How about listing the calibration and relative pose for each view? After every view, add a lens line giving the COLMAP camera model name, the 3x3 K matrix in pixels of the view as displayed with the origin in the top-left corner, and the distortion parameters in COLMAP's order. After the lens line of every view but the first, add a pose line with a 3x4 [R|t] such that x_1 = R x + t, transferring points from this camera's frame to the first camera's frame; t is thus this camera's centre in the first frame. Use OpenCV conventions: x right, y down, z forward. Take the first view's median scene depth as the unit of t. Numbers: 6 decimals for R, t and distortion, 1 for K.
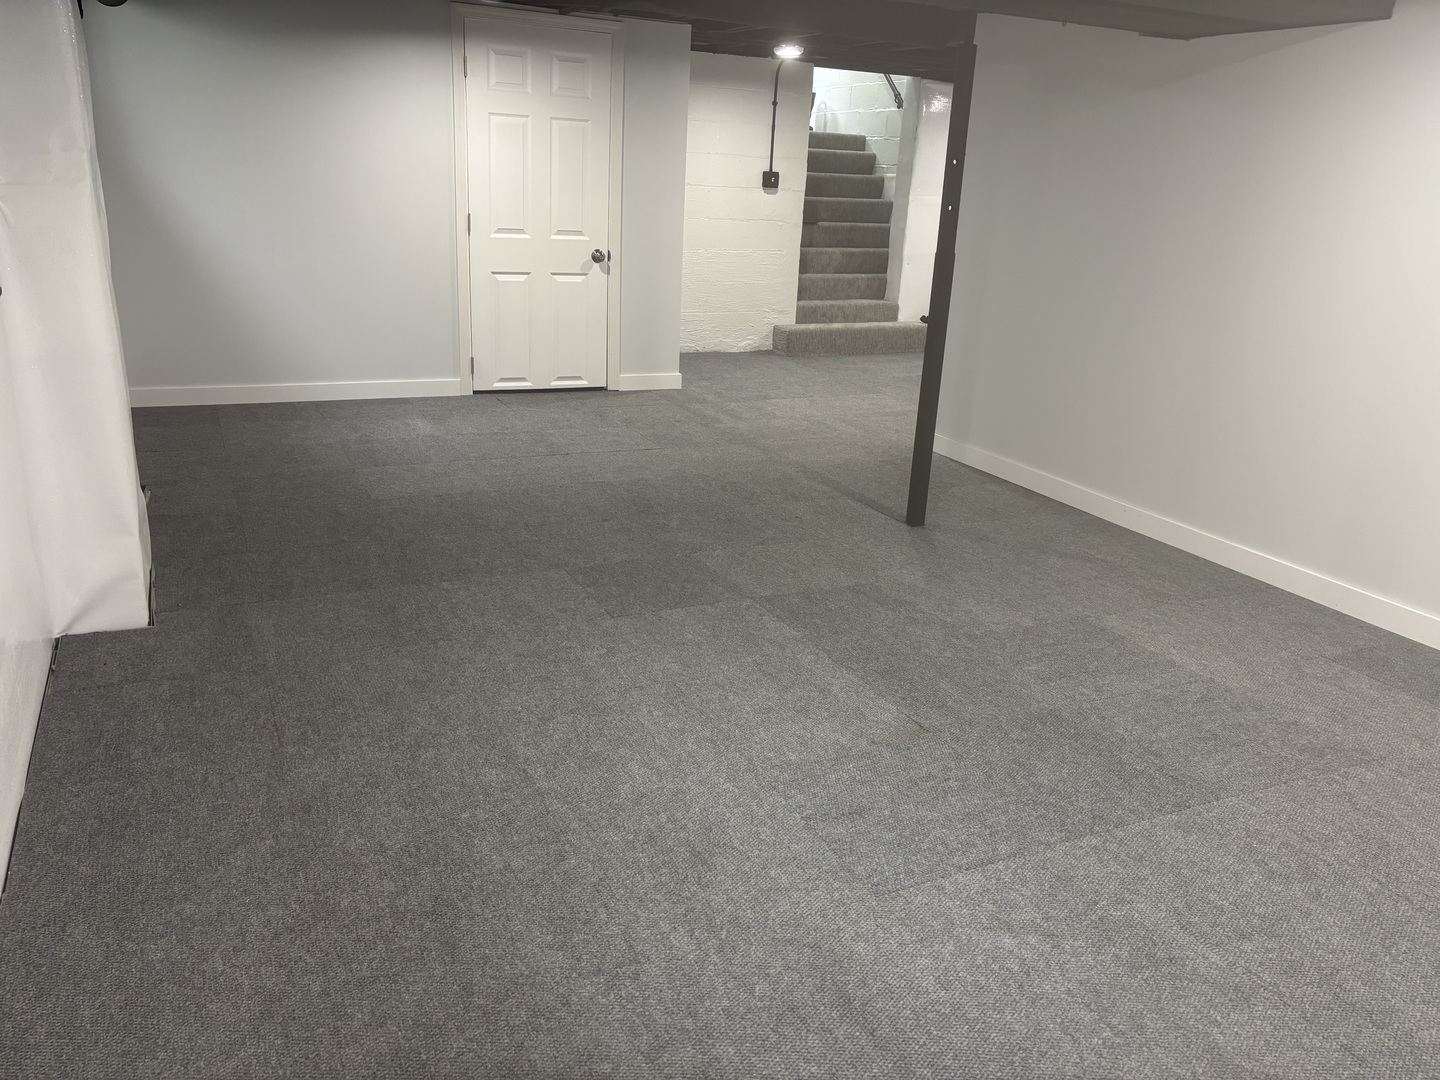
lens RADIAL K [[1088.8, 0, 721.0], [0, 1088.8, 539.3], [0, 0, 1]] dist [0.068020, -0.004525]
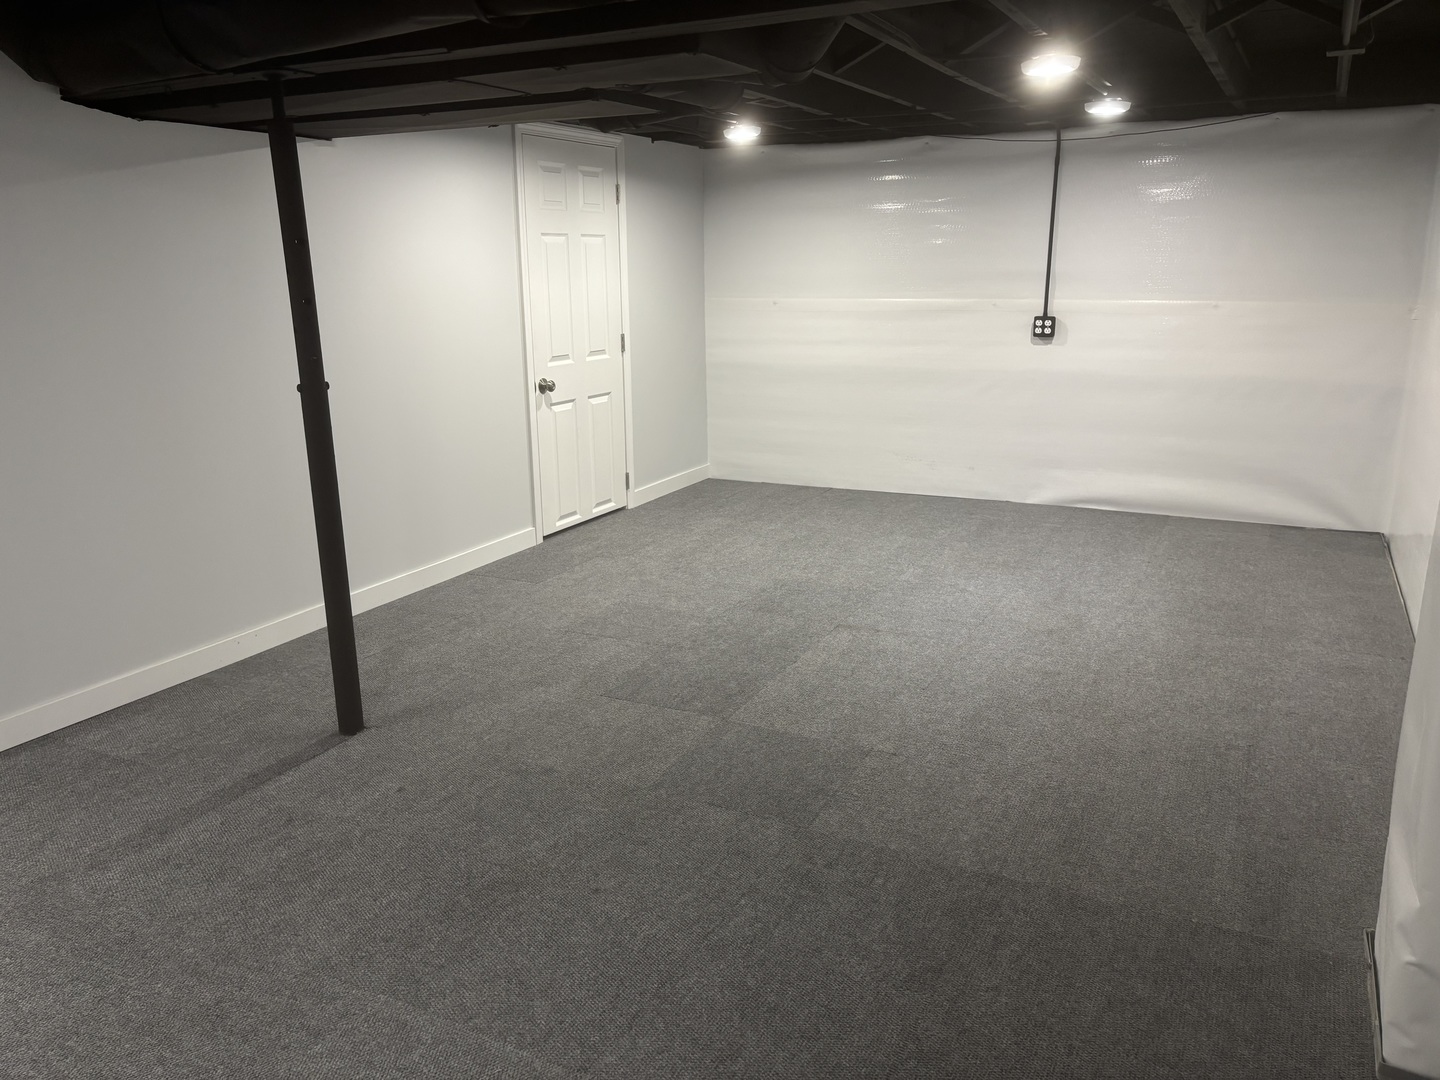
lens RADIAL K [[1088.8, 0, 724.2], [0, 1088.8, 540.0], [0, 0, 1]] dist [0.068020, -0.004525]
pose [[-0.602548, -0.243976, 0.759876, -0.706665], [0.233216, 0.856741, 0.460006, -0.558480], [-0.763247, 0.454391, -0.459328, 1.448220]]
